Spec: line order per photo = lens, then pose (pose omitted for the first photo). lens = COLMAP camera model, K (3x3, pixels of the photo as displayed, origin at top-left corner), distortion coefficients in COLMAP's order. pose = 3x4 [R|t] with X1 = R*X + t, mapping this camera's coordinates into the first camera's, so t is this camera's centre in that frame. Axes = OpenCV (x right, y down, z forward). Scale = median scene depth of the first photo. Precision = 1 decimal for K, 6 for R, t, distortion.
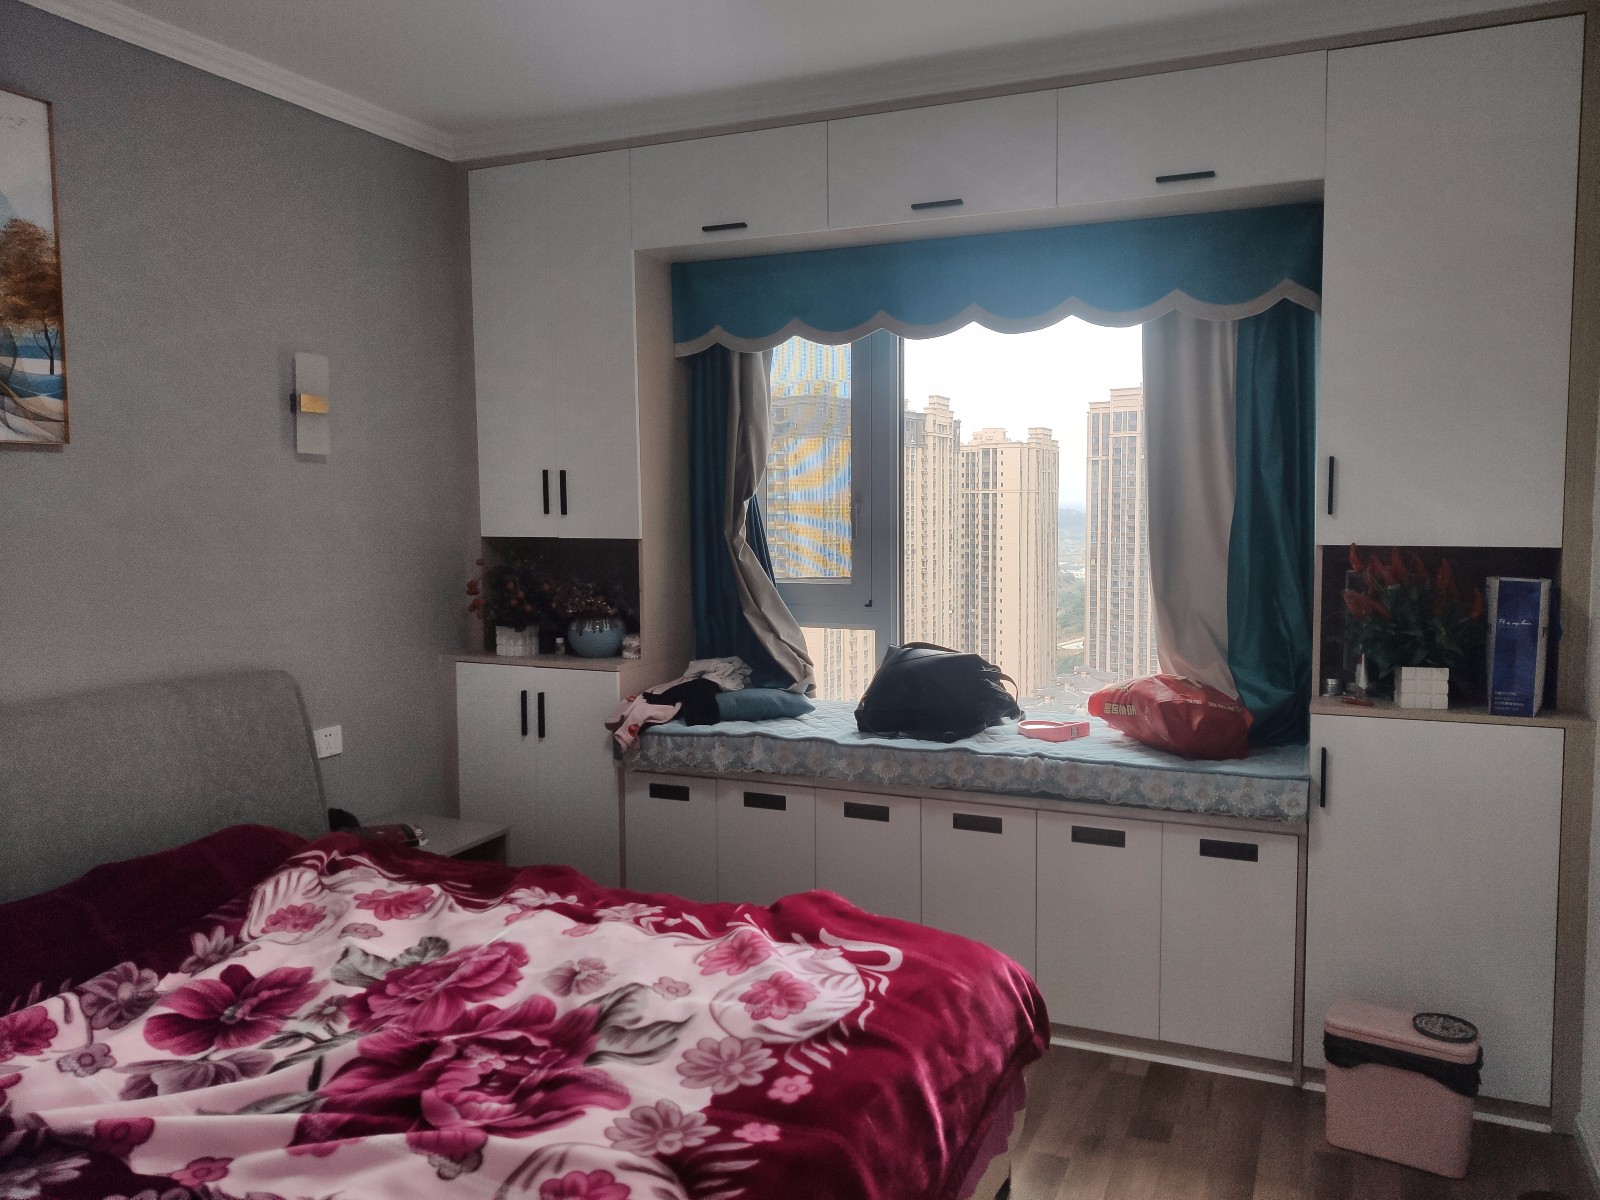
lens RADIAL K [[1249.0, 0, 775.3], [0, 1249.0, 593.8], [0, 0, 1]] dist [0.080403, -0.190612]
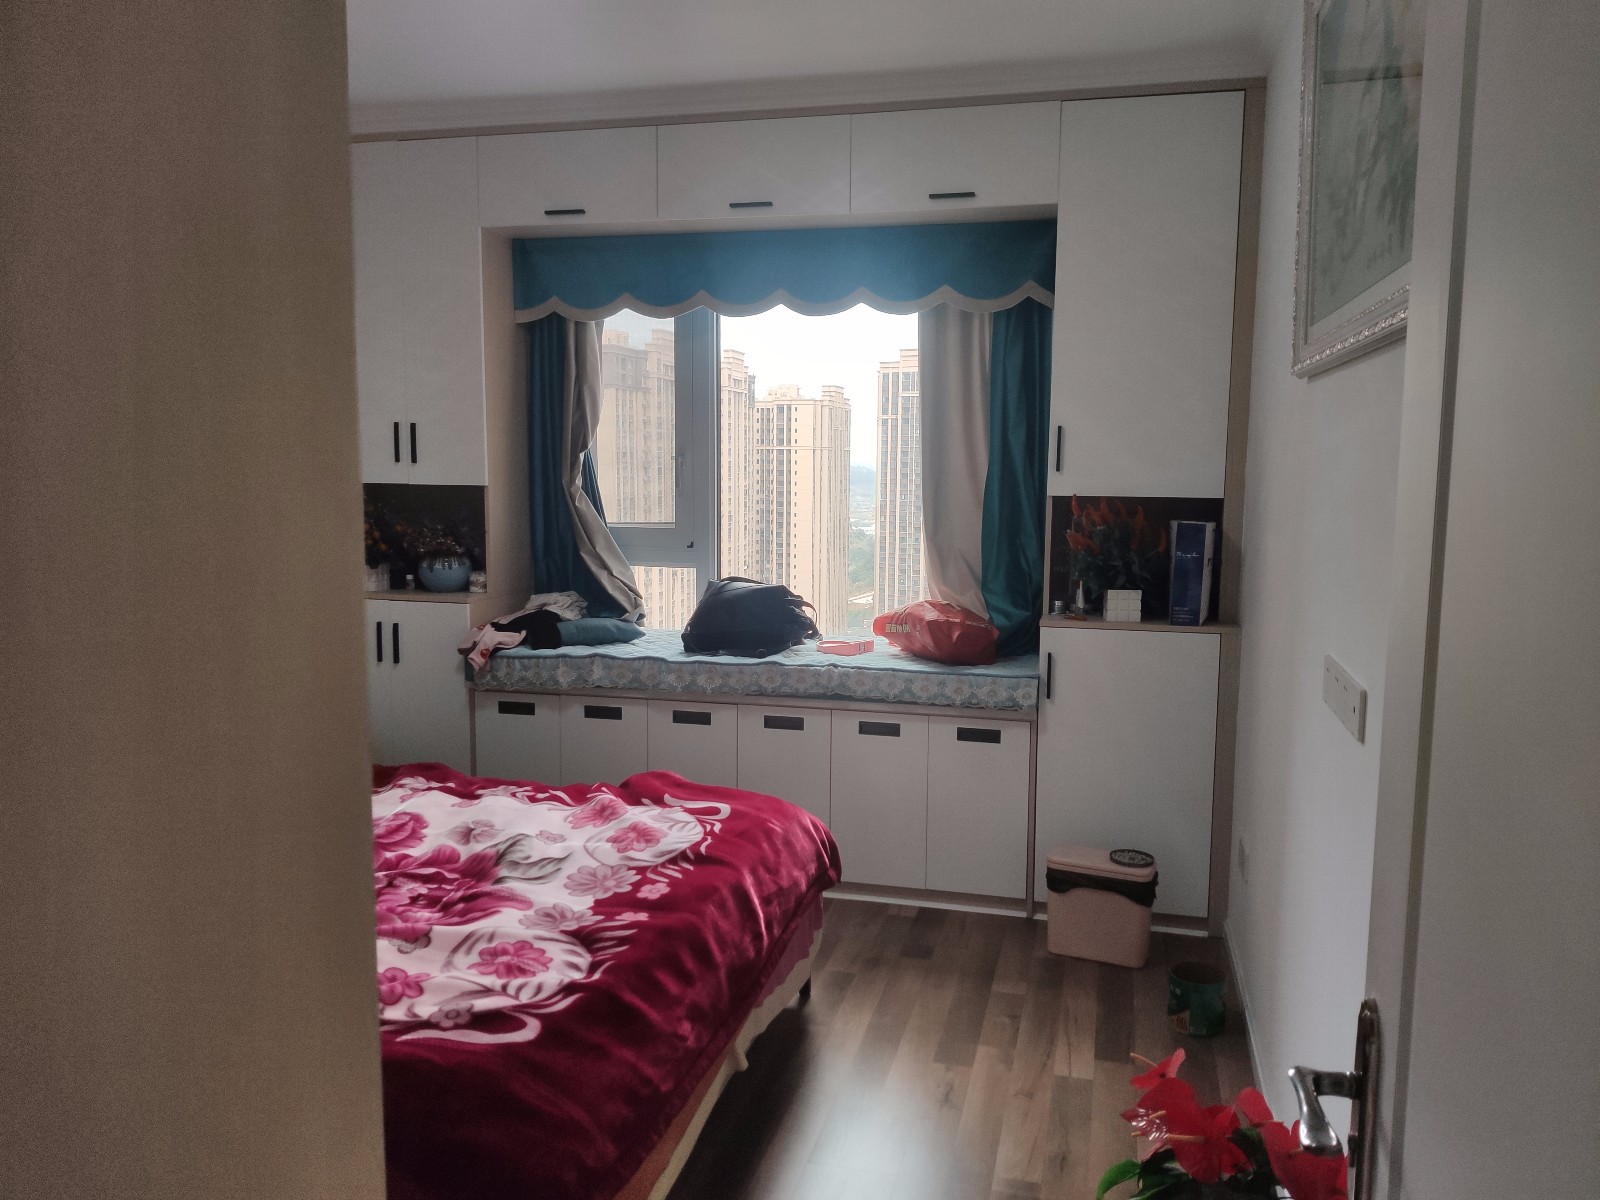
lens RADIAL K [[1249.0, 0, 775.3], [0, 1249.0, 593.8], [0, 0, 1]] dist [0.080403, -0.190612]
pose [[0.986787, -0.002606, 0.162002, -0.048748], [-0.003233, 0.999355, 0.035770, 0.016460], [-0.161991, -0.035821, 0.986142, -0.215259]]
